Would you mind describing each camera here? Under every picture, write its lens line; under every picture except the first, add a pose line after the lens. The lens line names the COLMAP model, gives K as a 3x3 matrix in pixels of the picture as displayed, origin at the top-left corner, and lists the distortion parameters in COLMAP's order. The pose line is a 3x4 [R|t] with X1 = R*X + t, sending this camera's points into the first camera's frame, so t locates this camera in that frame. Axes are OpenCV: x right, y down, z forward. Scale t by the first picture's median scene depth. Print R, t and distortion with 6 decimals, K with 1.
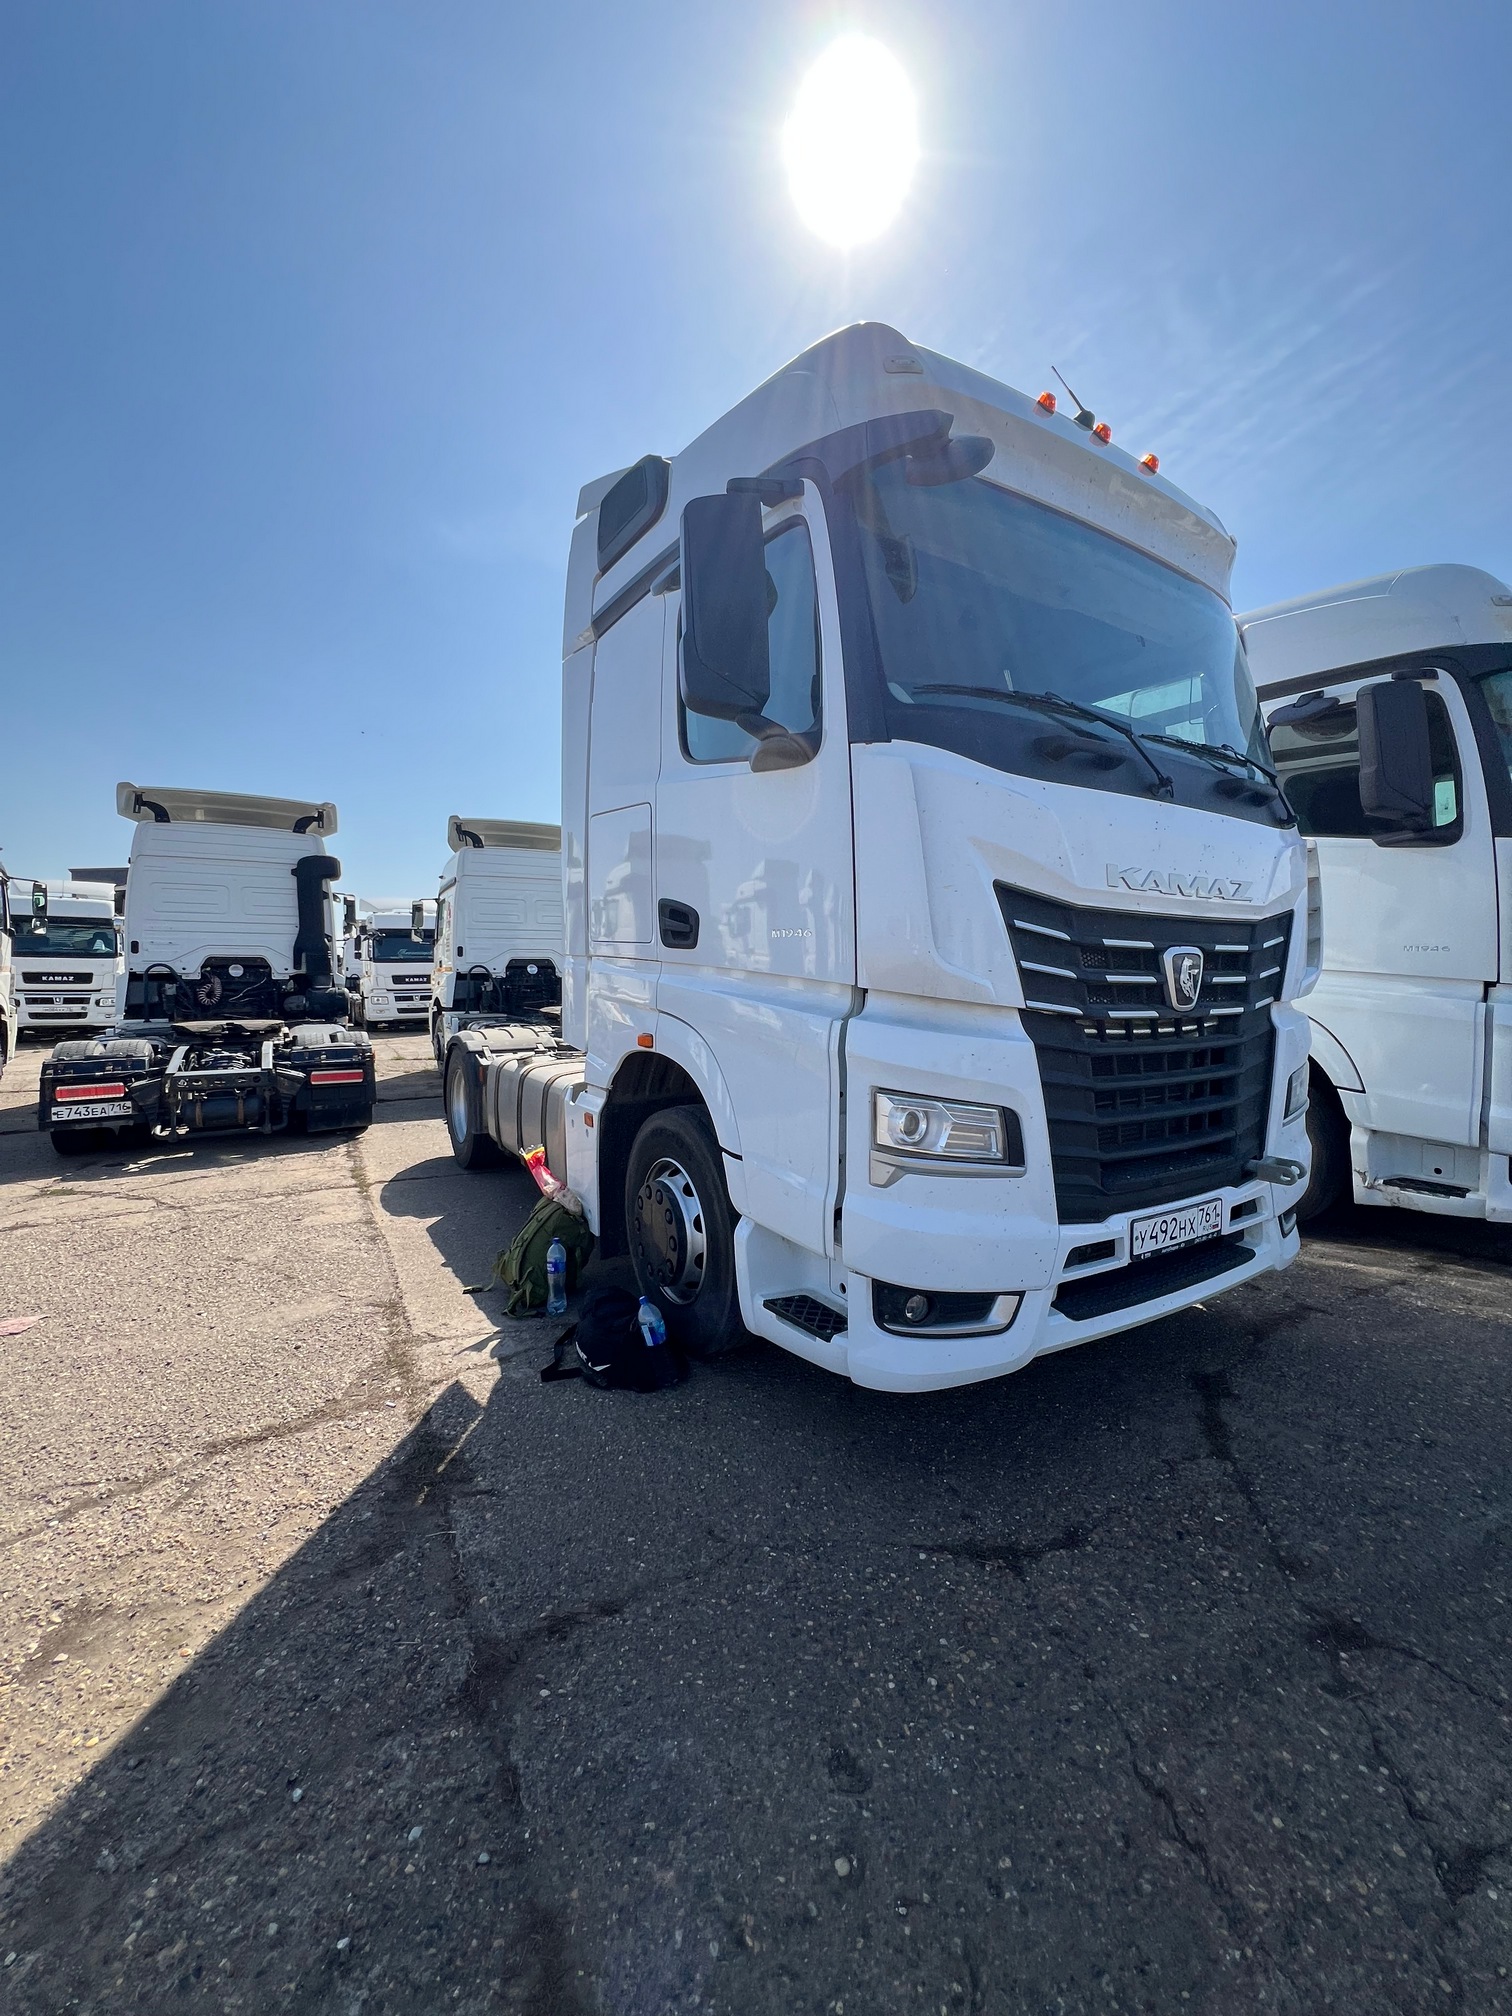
lens RADIAL K [[806.1, 0, 767.6], [0, 806.1, 1018.9], [0, 0, 1]] dist [-0.010517, 0.000042]
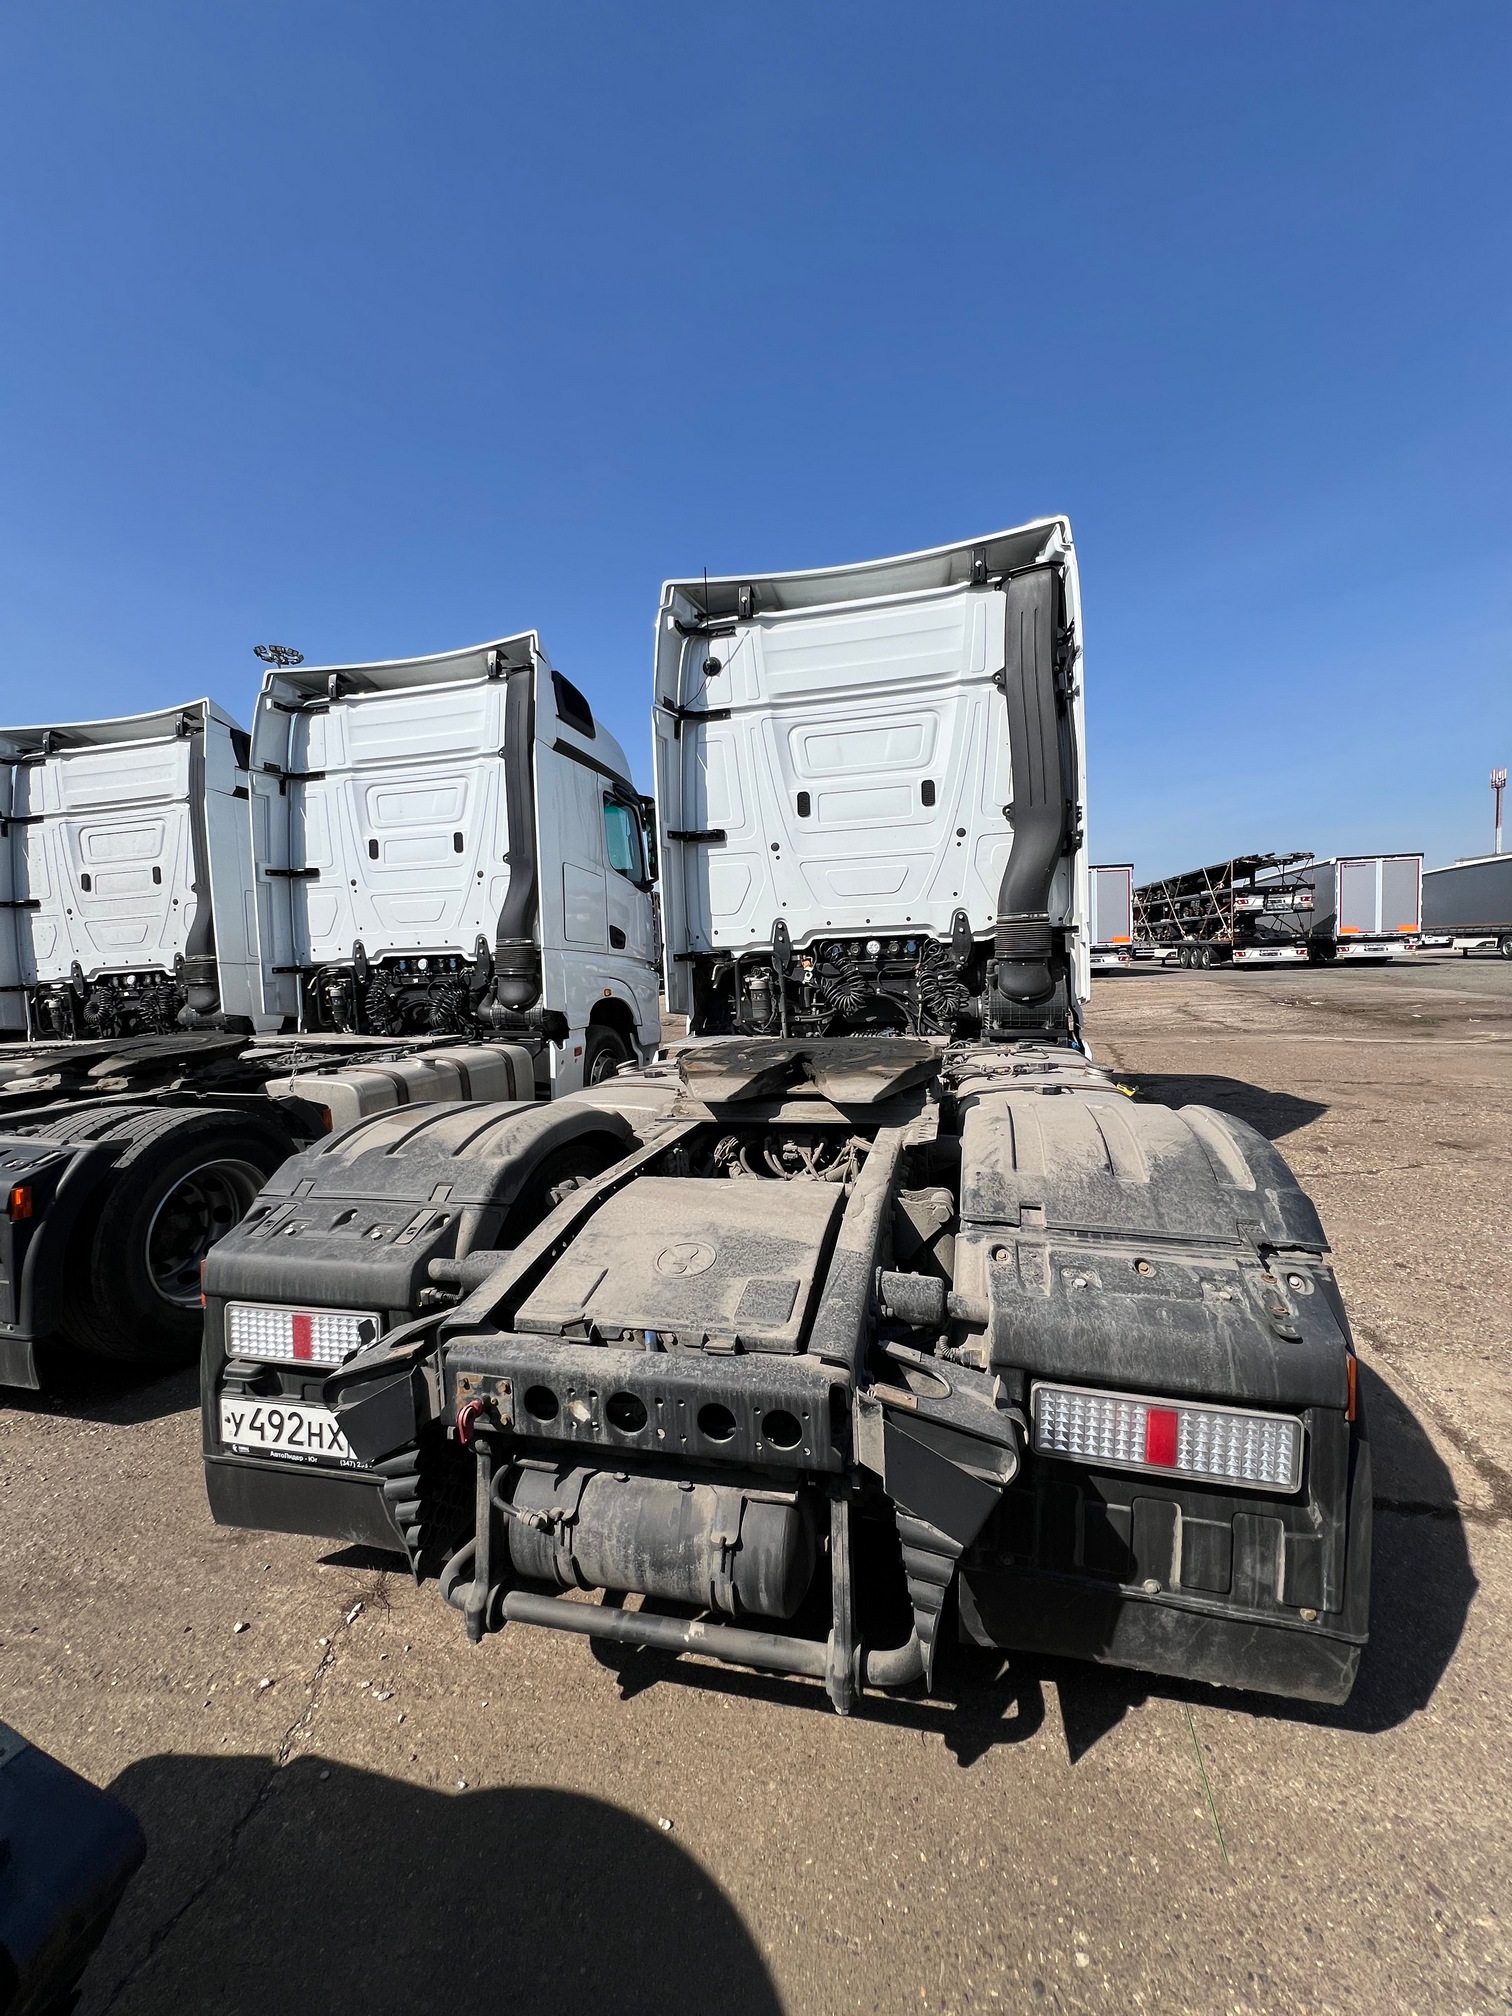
lens RADIAL K [[806.1, 0, 759.7], [0, 806.1, 989.9], [0, 0, 1]] dist [-0.010517, 0.000042]
pose [[0.707812, -0.017287, -0.706190, 1.286708], [-0.008883, 0.999404, -0.033369, -0.099013], [0.706345, 0.029892, 0.707236, 0.783224]]
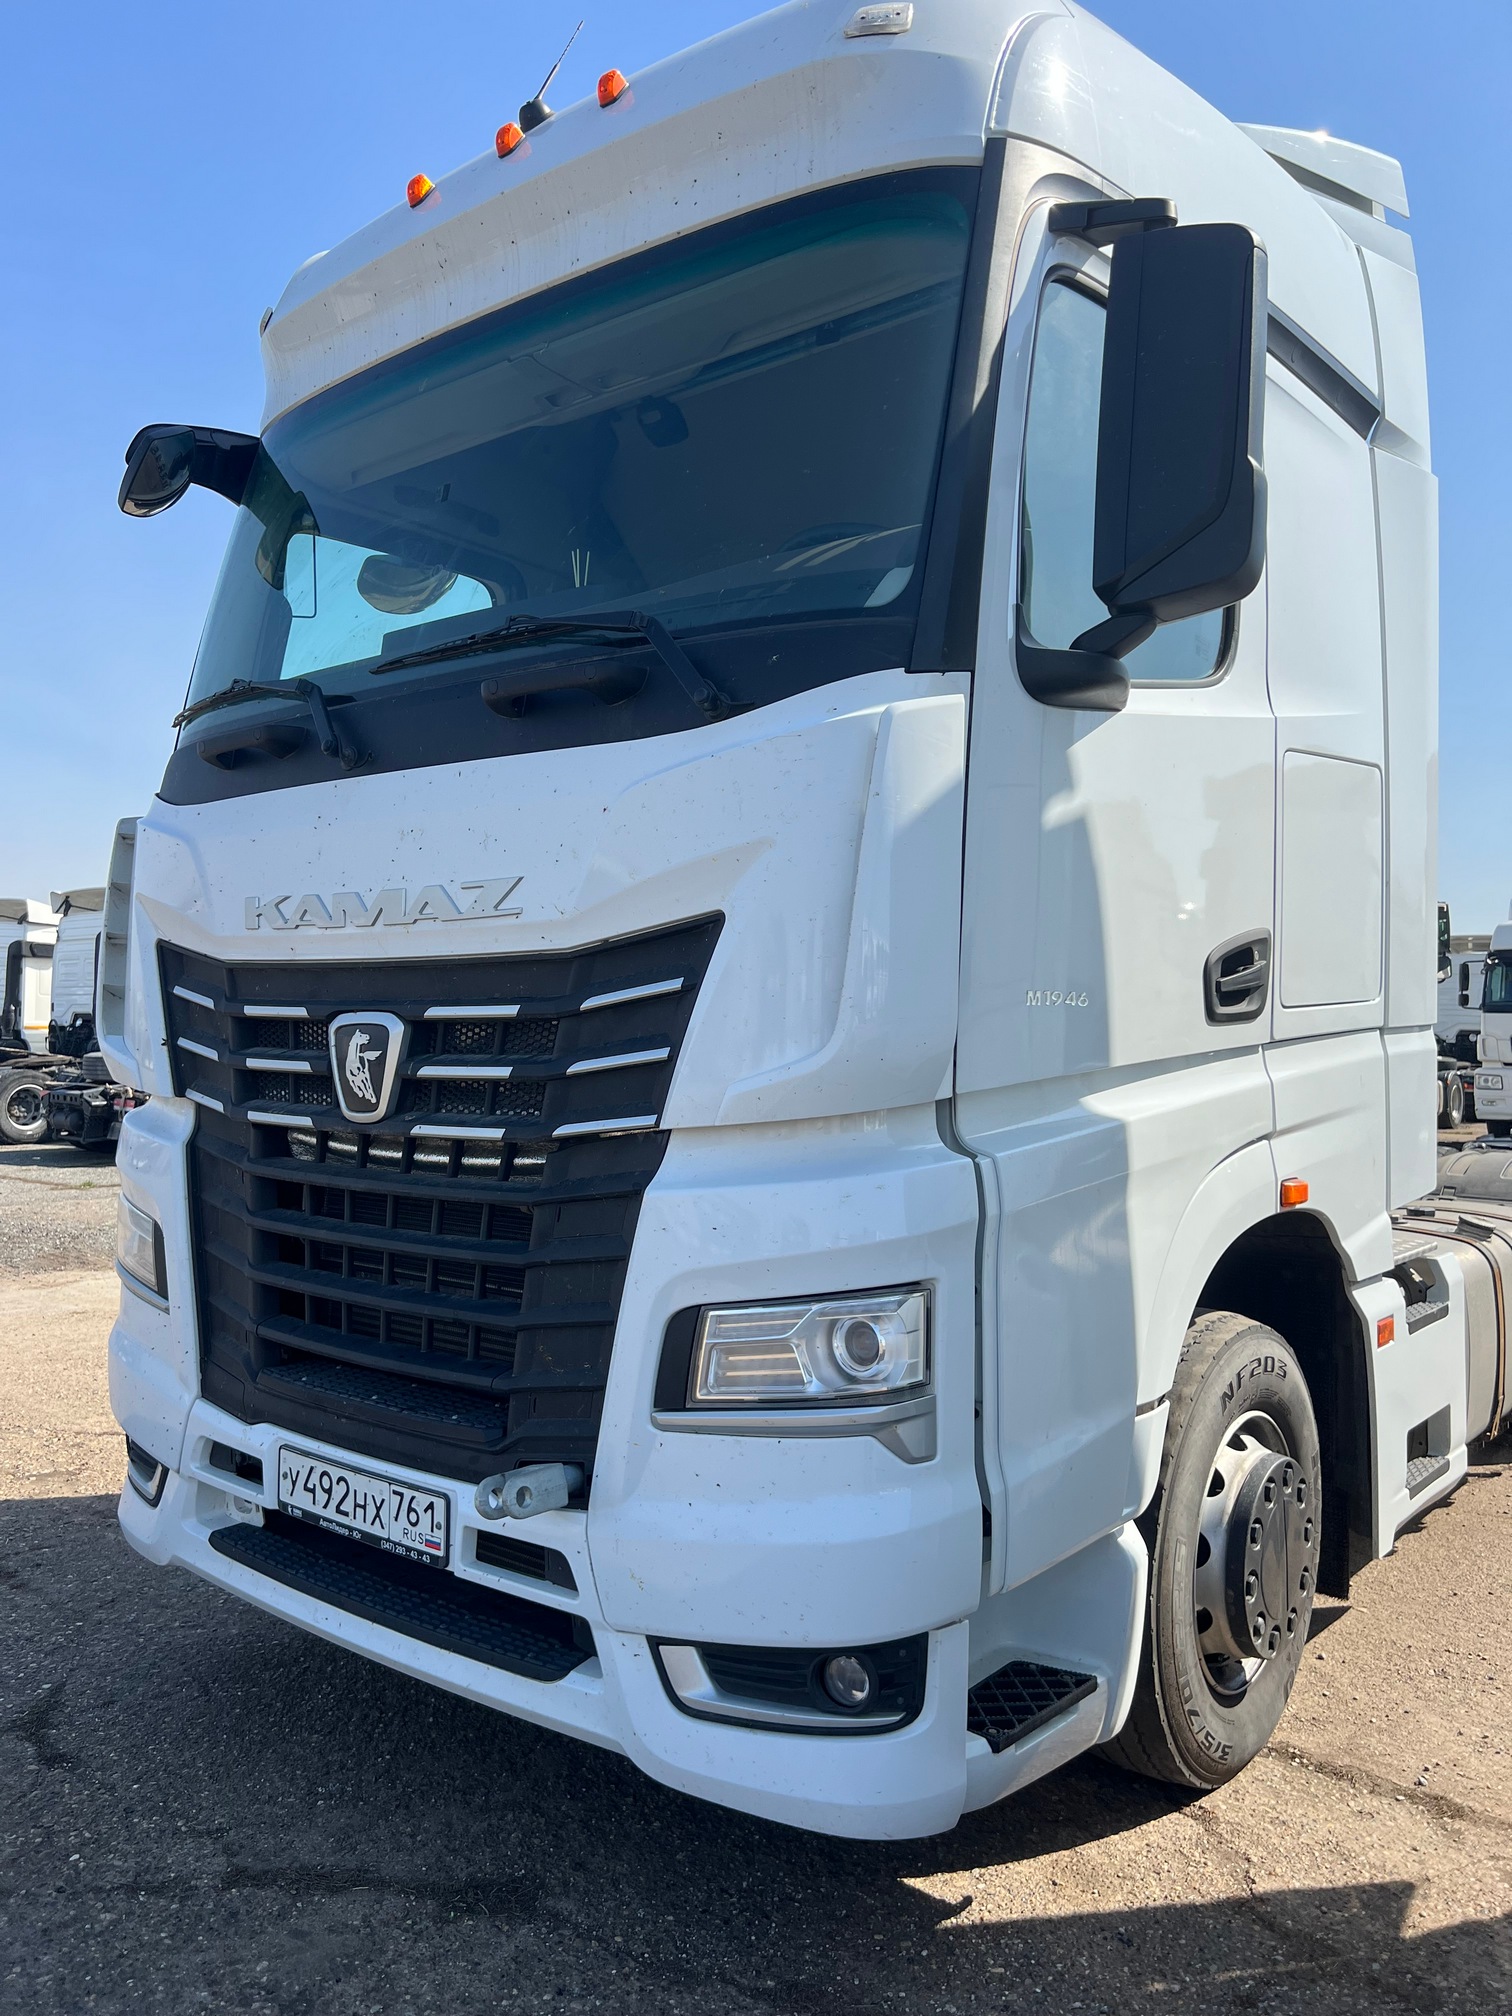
lens RADIAL K [[1498.0, 0, 752.4], [0, 1498.0, 1005.9], [0, 0, 1]] dist [0.005378, -0.021467]
pose [[0.334588, -0.009598, -0.942316, 1.634025], [-0.055705, 0.997998, -0.029944, -0.077809], [0.940717, 0.062511, 0.333384, 0.895856]]
